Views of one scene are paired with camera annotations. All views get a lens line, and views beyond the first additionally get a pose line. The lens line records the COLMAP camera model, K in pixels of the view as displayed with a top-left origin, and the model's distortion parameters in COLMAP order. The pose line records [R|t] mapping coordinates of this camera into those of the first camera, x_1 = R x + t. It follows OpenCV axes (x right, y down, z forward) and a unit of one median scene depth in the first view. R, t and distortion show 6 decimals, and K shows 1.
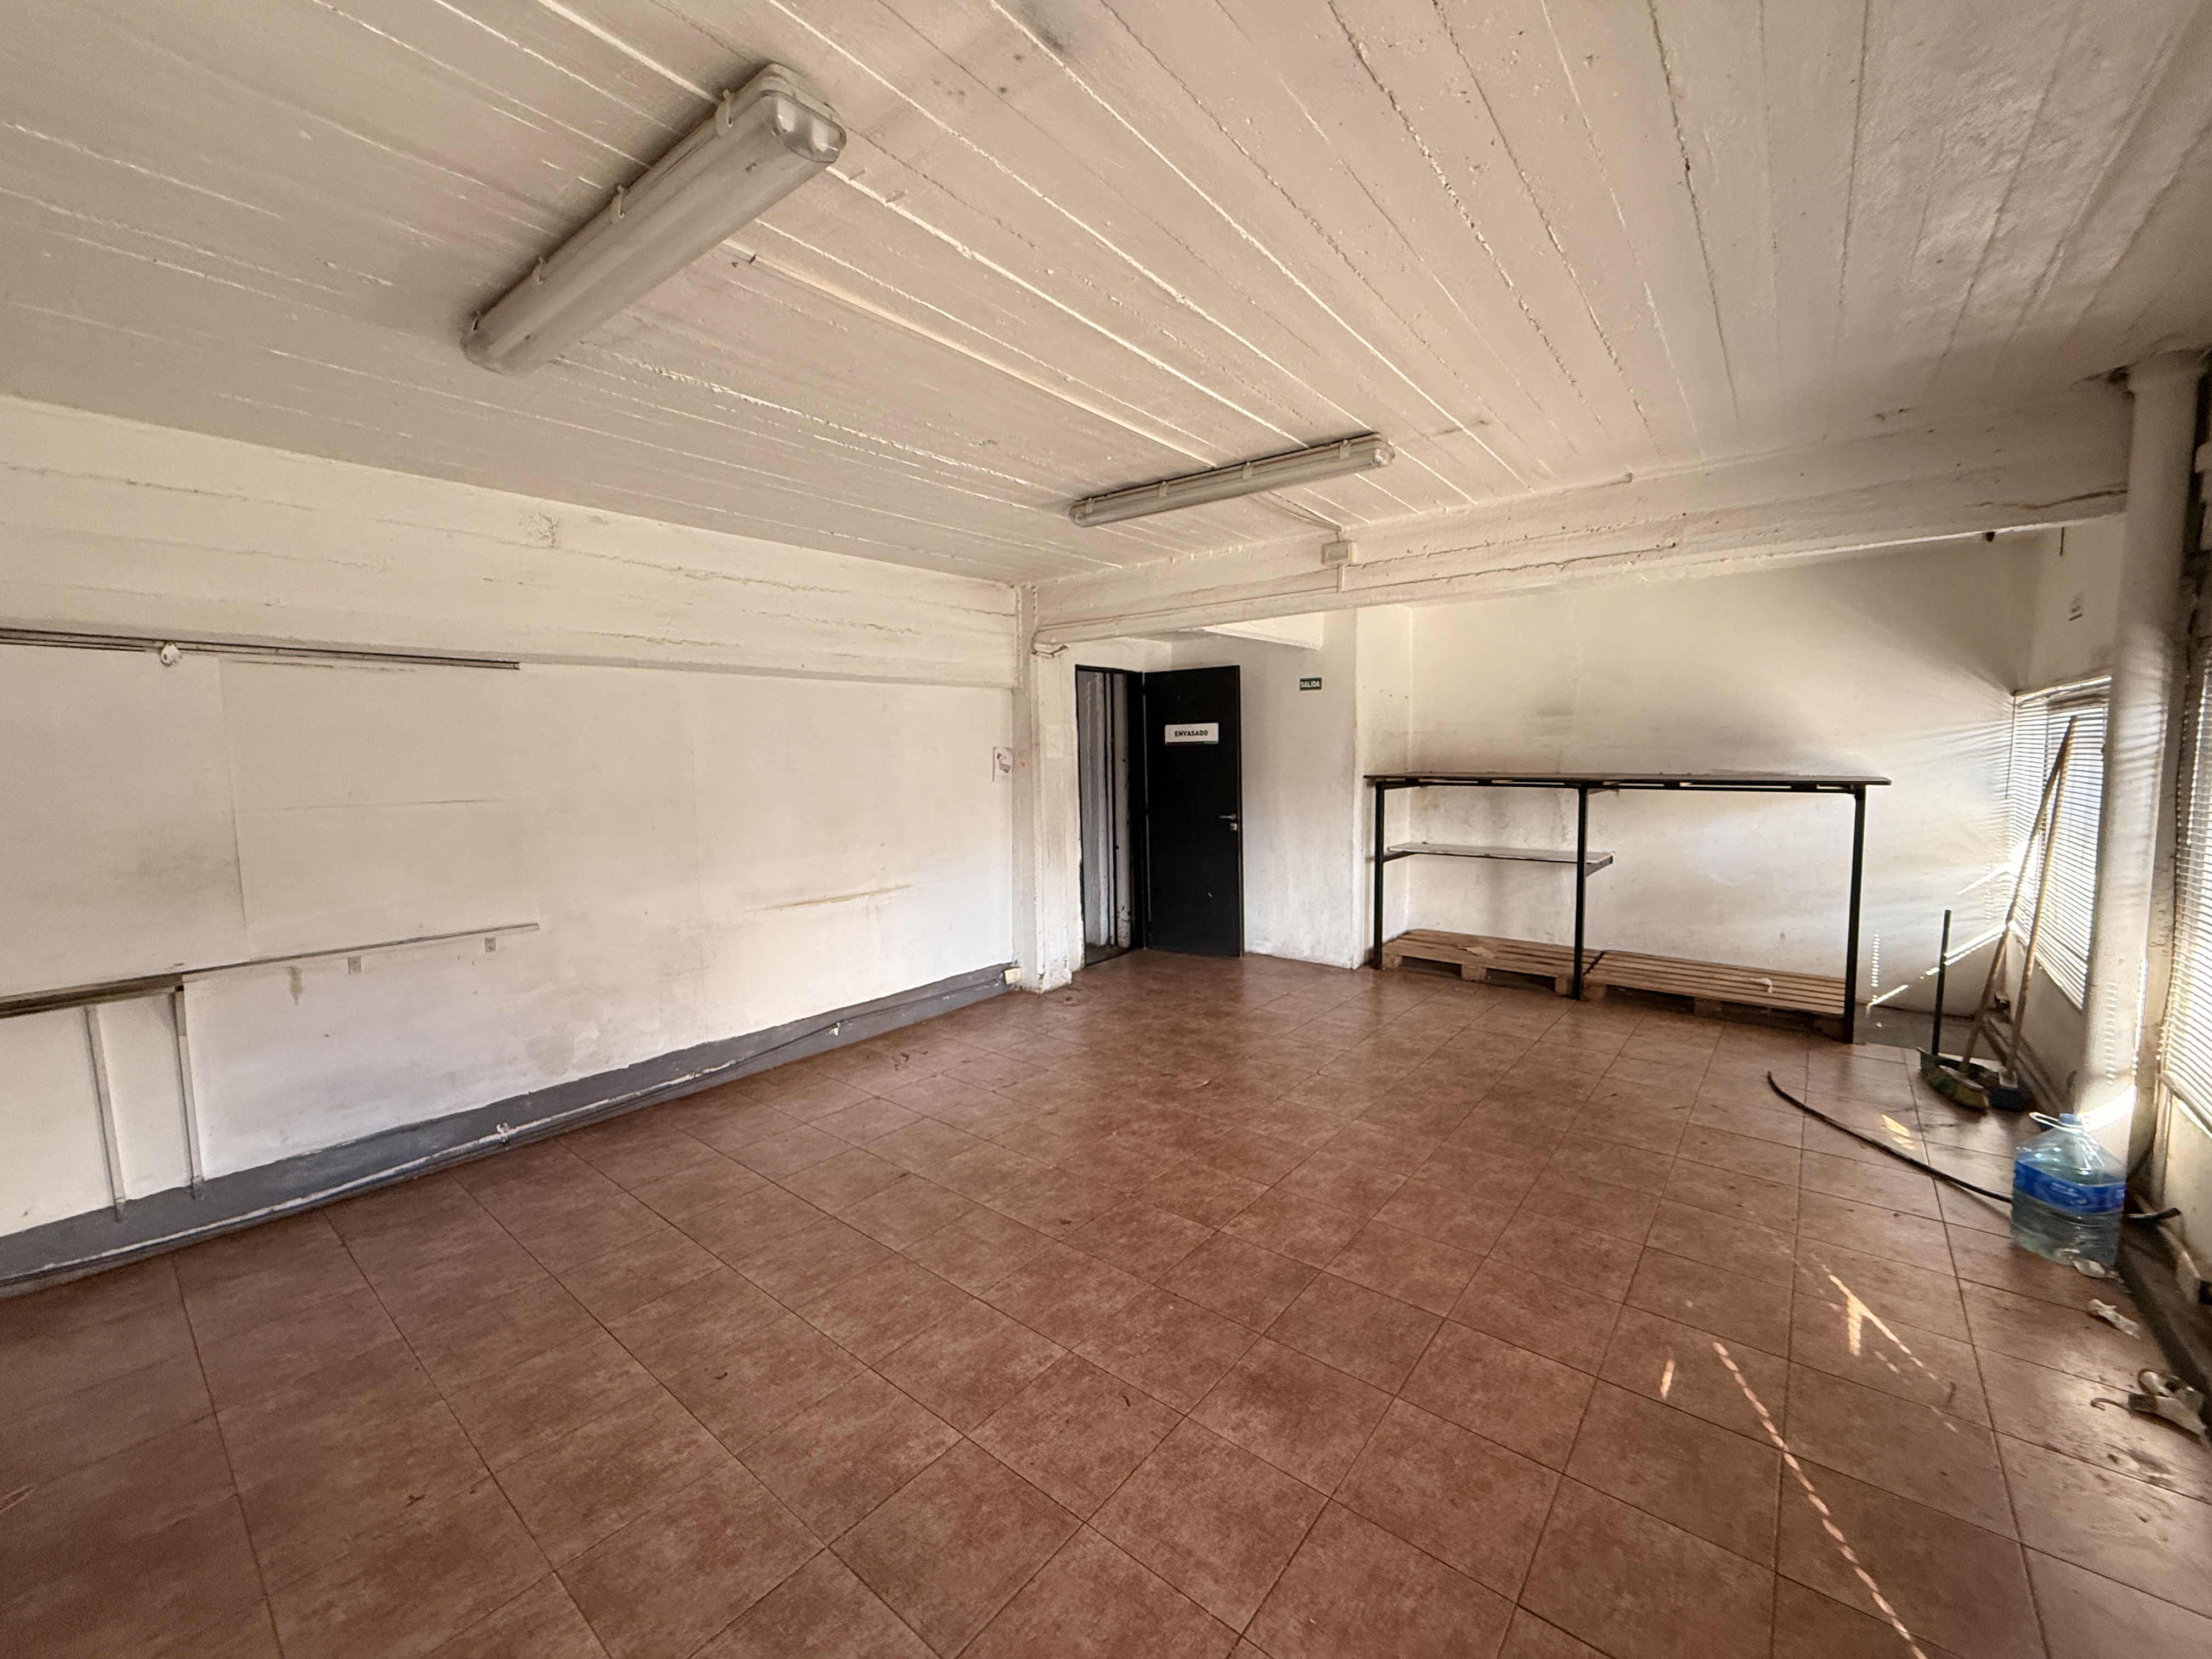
lens RADIAL K [[875.5, 0, 1101.7], [0, 875.5, 832.0], [0, 0, 1]] dist [-0.001607, 0.000638]
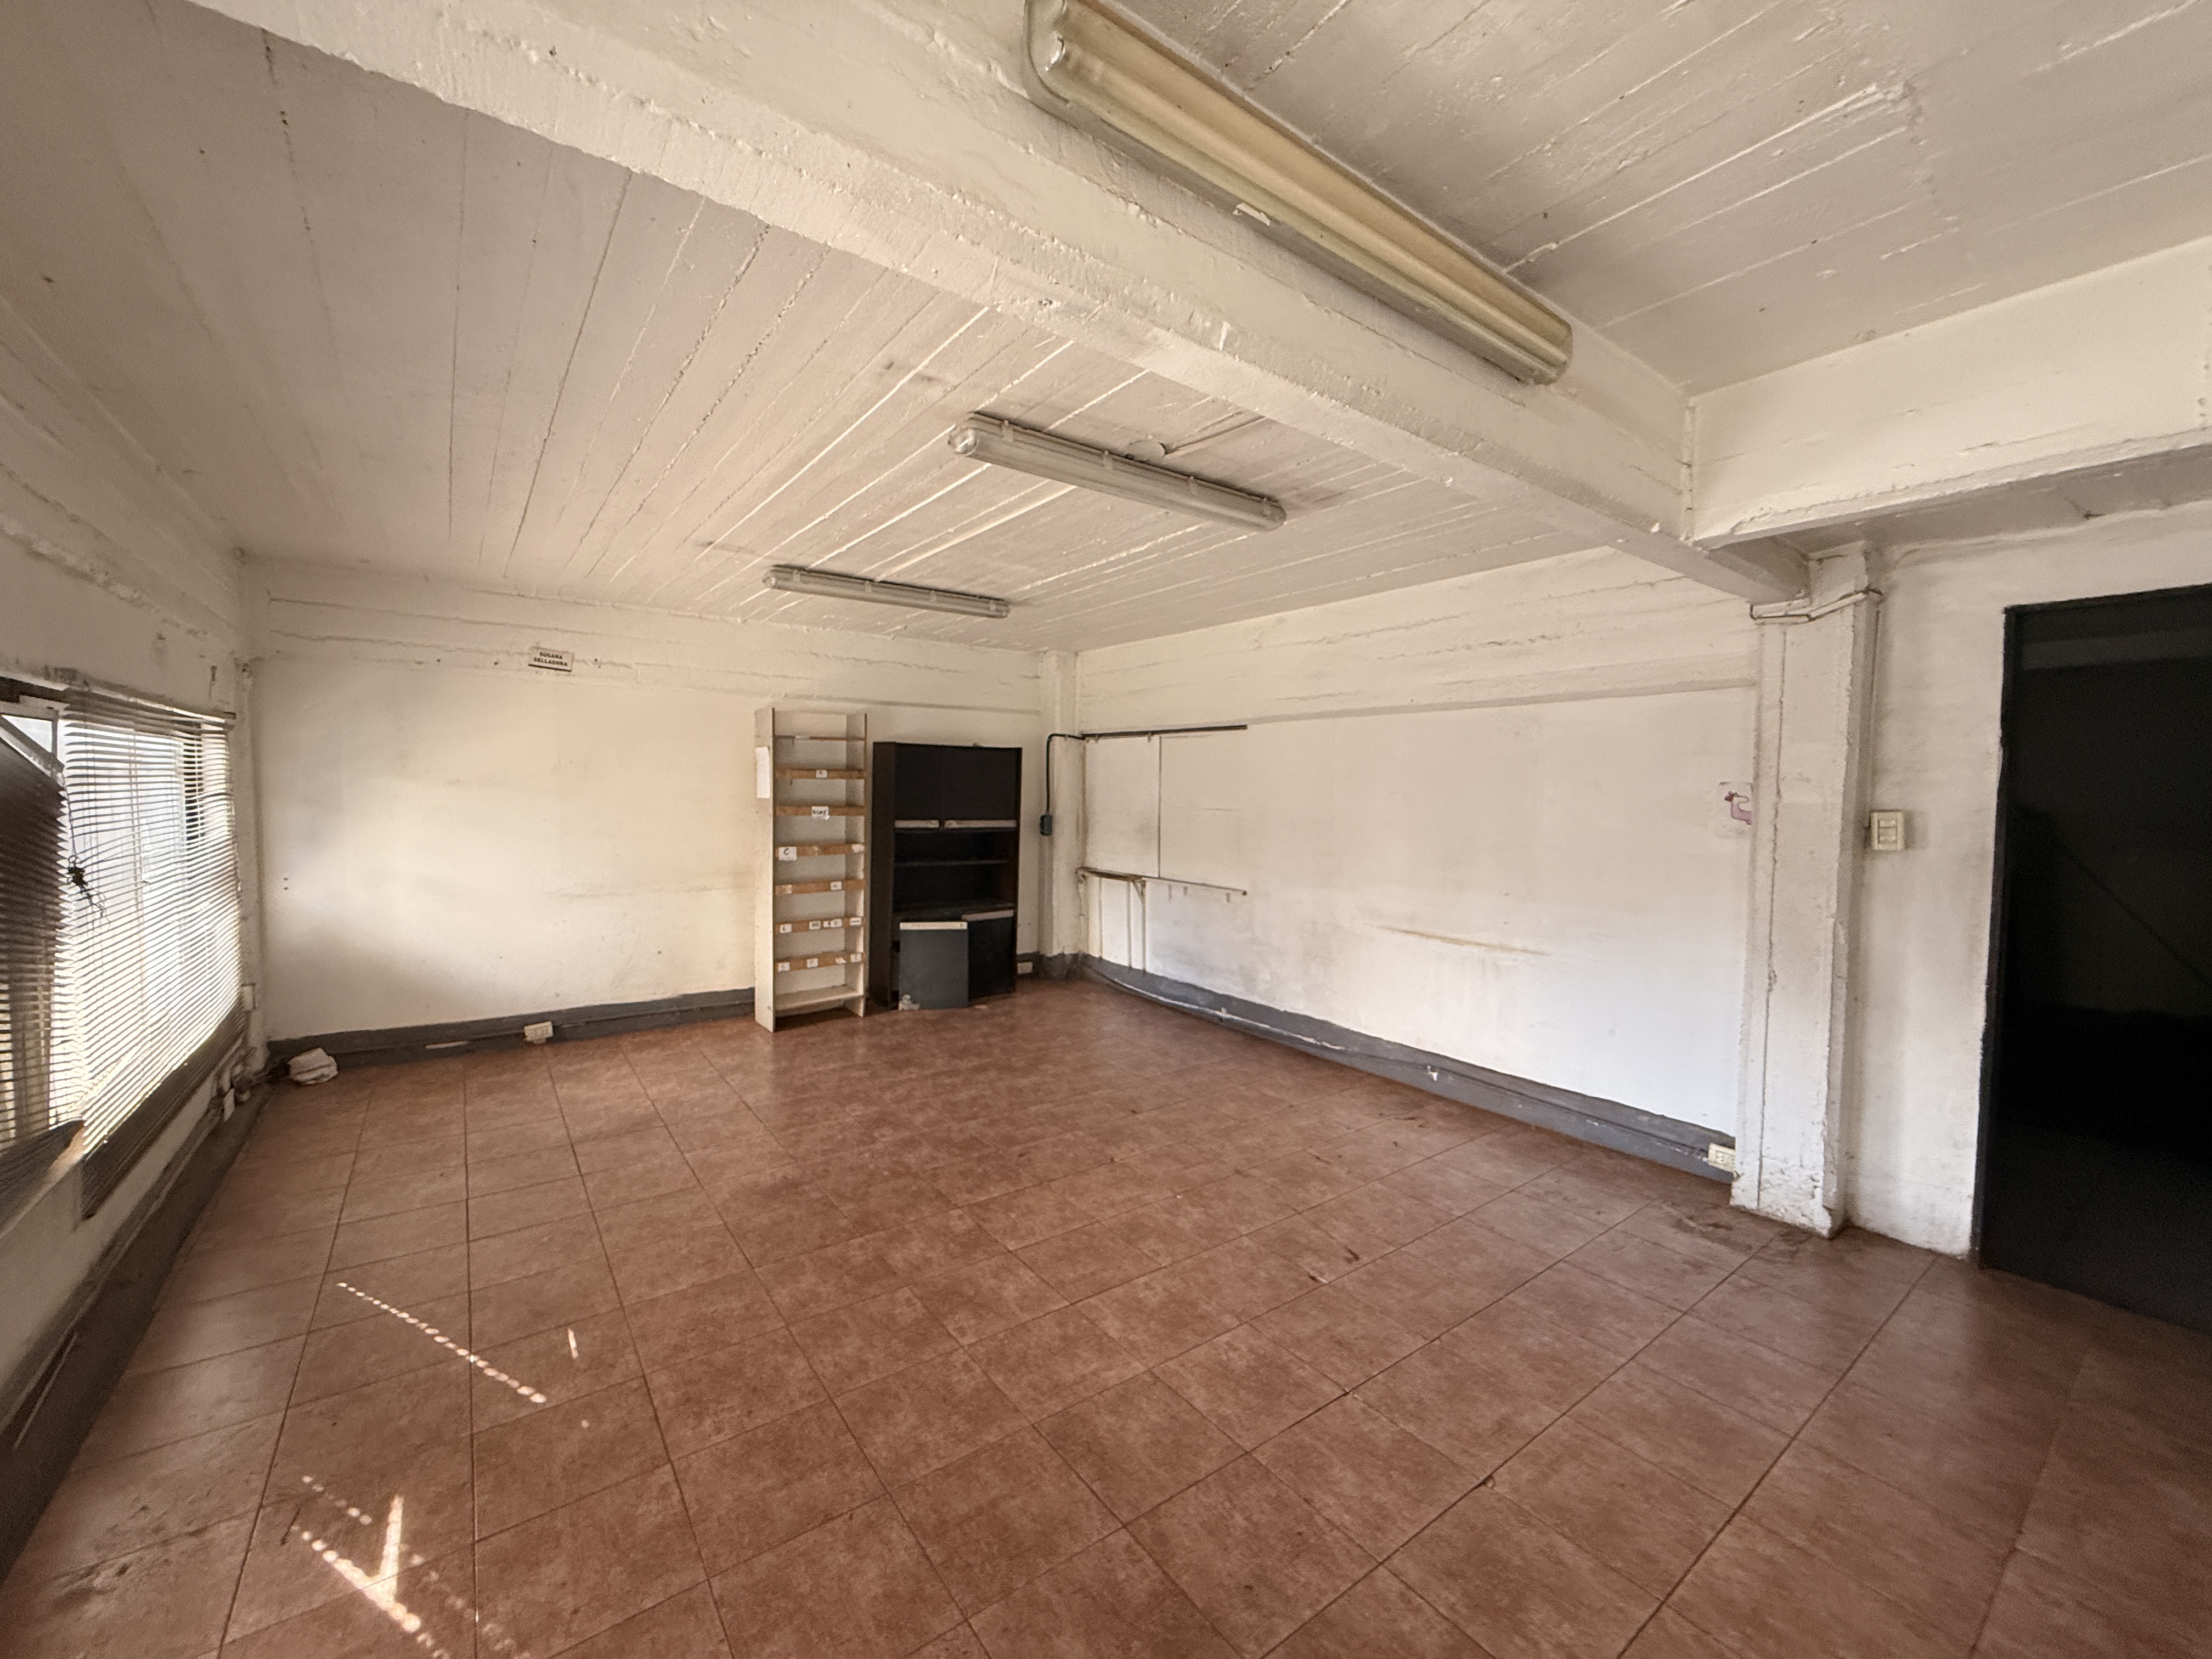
lens RADIAL K [[875.5, 0, 1097.4], [0, 875.5, 831.9], [0, 0, 1]] dist [-0.001607, 0.000638]
pose [[-0.249686, 0.061010, -0.966403, 0.871219], [-0.099789, 0.991079, 0.088350, -0.105712], [0.963171, 0.118496, -0.241371, 1.054224]]
